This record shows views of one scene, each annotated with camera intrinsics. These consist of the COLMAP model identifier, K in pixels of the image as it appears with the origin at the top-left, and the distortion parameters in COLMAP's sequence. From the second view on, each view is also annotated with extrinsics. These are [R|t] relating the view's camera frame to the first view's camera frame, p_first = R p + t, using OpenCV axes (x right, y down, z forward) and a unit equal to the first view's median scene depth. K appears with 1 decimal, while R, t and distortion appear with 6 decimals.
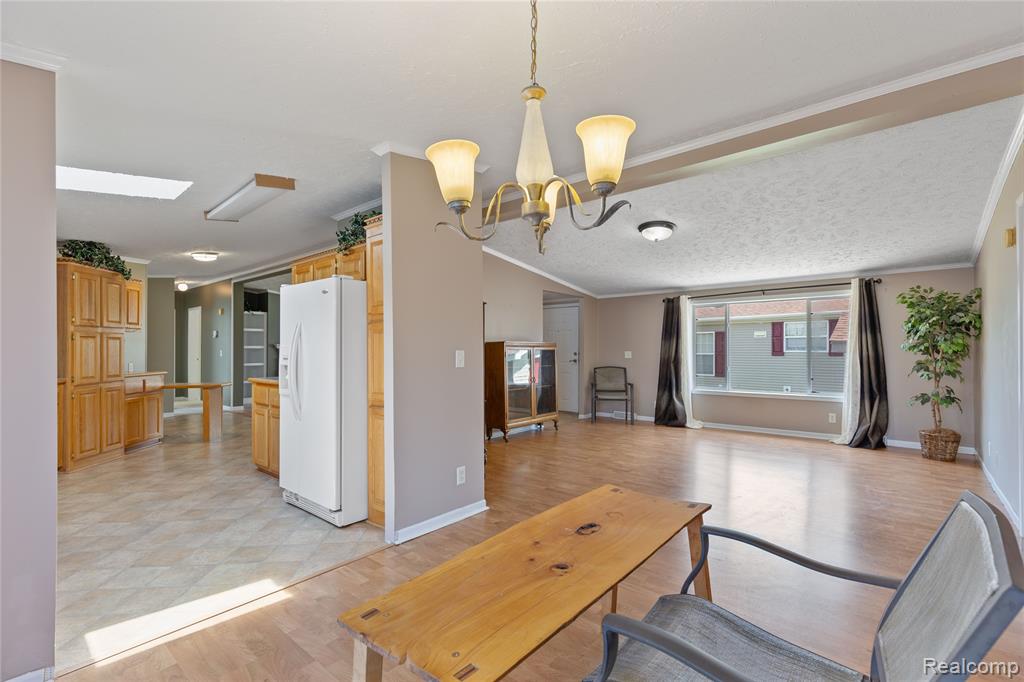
lens RADIAL K [[464.9, 0, 510.2], [0, 464.9, 345.6], [0, 0, 1]] dist [0.001910, 0.000073]
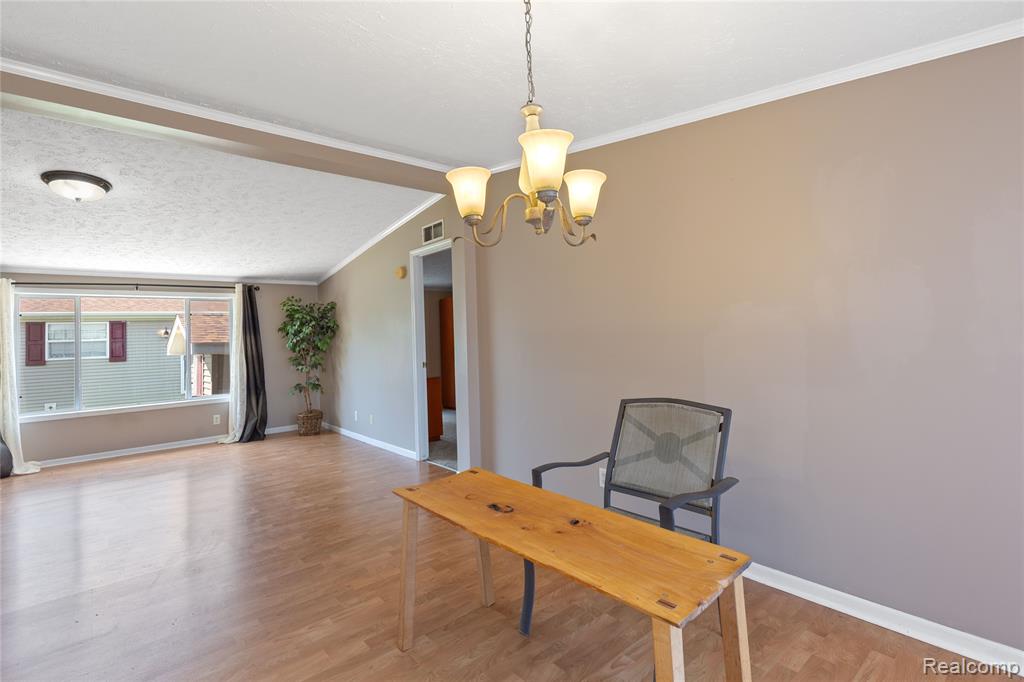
lens RADIAL K [[474.6, 0, 523.9], [0, 474.6, 322.4], [0, 0, 1]] dist [-0.000731, -0.000116]
pose [[0.141446, 0.028519, 0.989535, -0.253650], [0.030003, 0.999002, -0.033080, 0.000471], [-0.989491, 0.034368, 0.140449, 0.212703]]
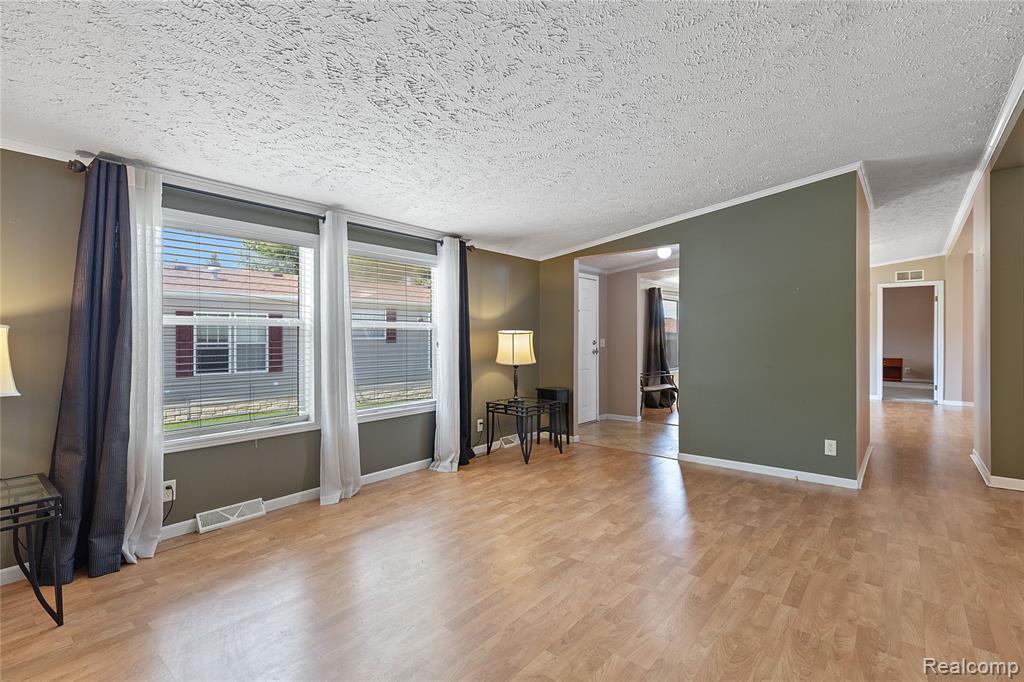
lens RADIAL K [[464.9, 0, 510.2], [0, 464.9, 345.6], [0, 0, 1]] dist [0.001910, 0.000073]
pose [[-0.002524, -0.021007, 0.999776, -0.958538], [-0.005075, 0.999767, 0.020994, 0.011048], [-0.999984, -0.005021, -0.002630, 1.768137]]
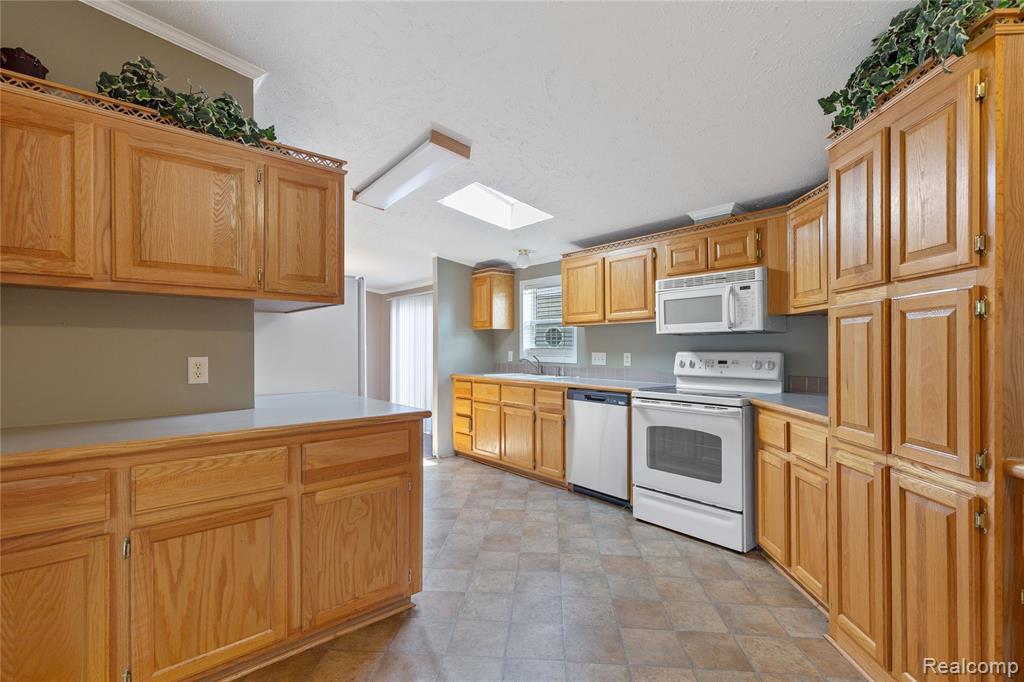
lens RADIAL K [[464.9, 0, 510.2], [0, 464.9, 345.6], [0, 0, 1]] dist [0.001910, 0.000073]
pose [[-0.987929, 0.001756, 0.154894, -0.585061], [0.000315, 0.999956, -0.009330, 0.006614], [-0.154904, -0.009169, -0.987887, 1.190609]]
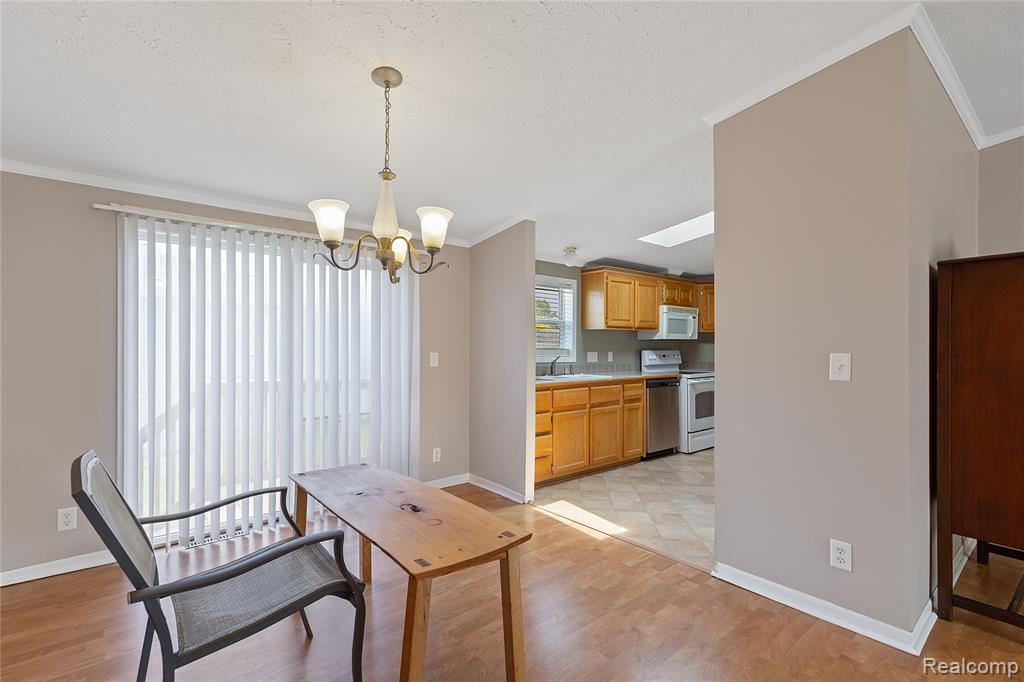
lens RADIAL K [[466.7, 0, 510.4], [0, 466.7, 349.3], [0, 0, 1]] dist [0.004214, -0.000323]
pose [[-0.187563, 0.002214, -0.982250, 0.345030], [0.004694, 0.999988, 0.001357, 0.003847], [0.982241, -0.004356, -0.187571, 0.409049]]
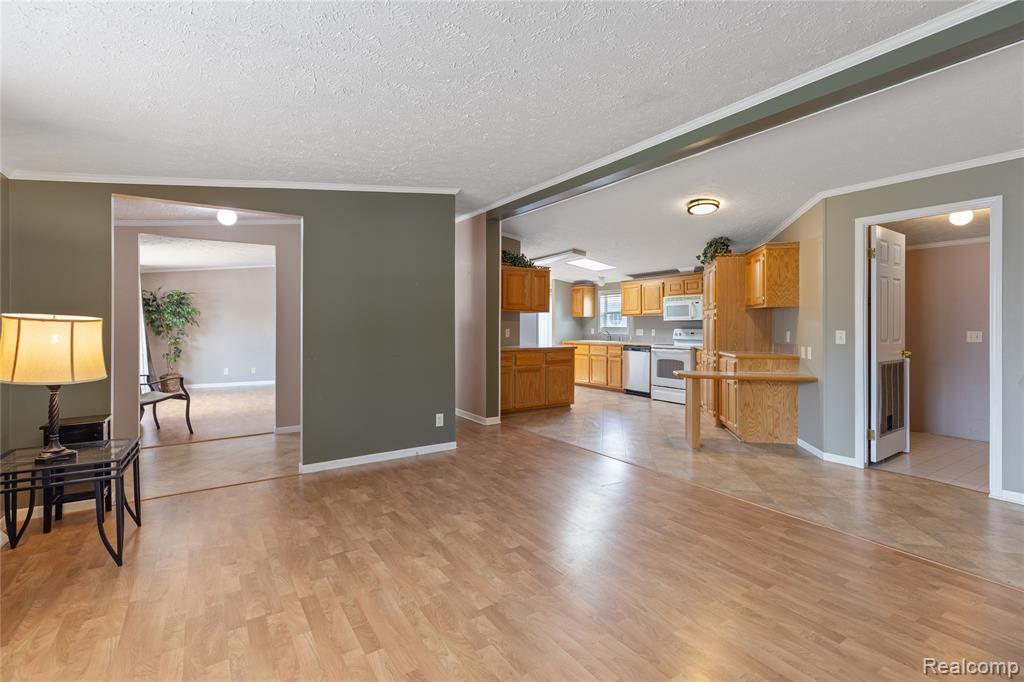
lens RADIAL K [[468.6, 0, 505.3], [0, 468.6, 329.4], [0, 0, 1]] dist [0.007482, -0.000011]
pose [[-0.957921, -0.005186, 0.286986, -0.630366], [-0.005185, 0.999986, 0.000764, 0.012582], [-0.286986, -0.000756, -0.957934, 2.045638]]
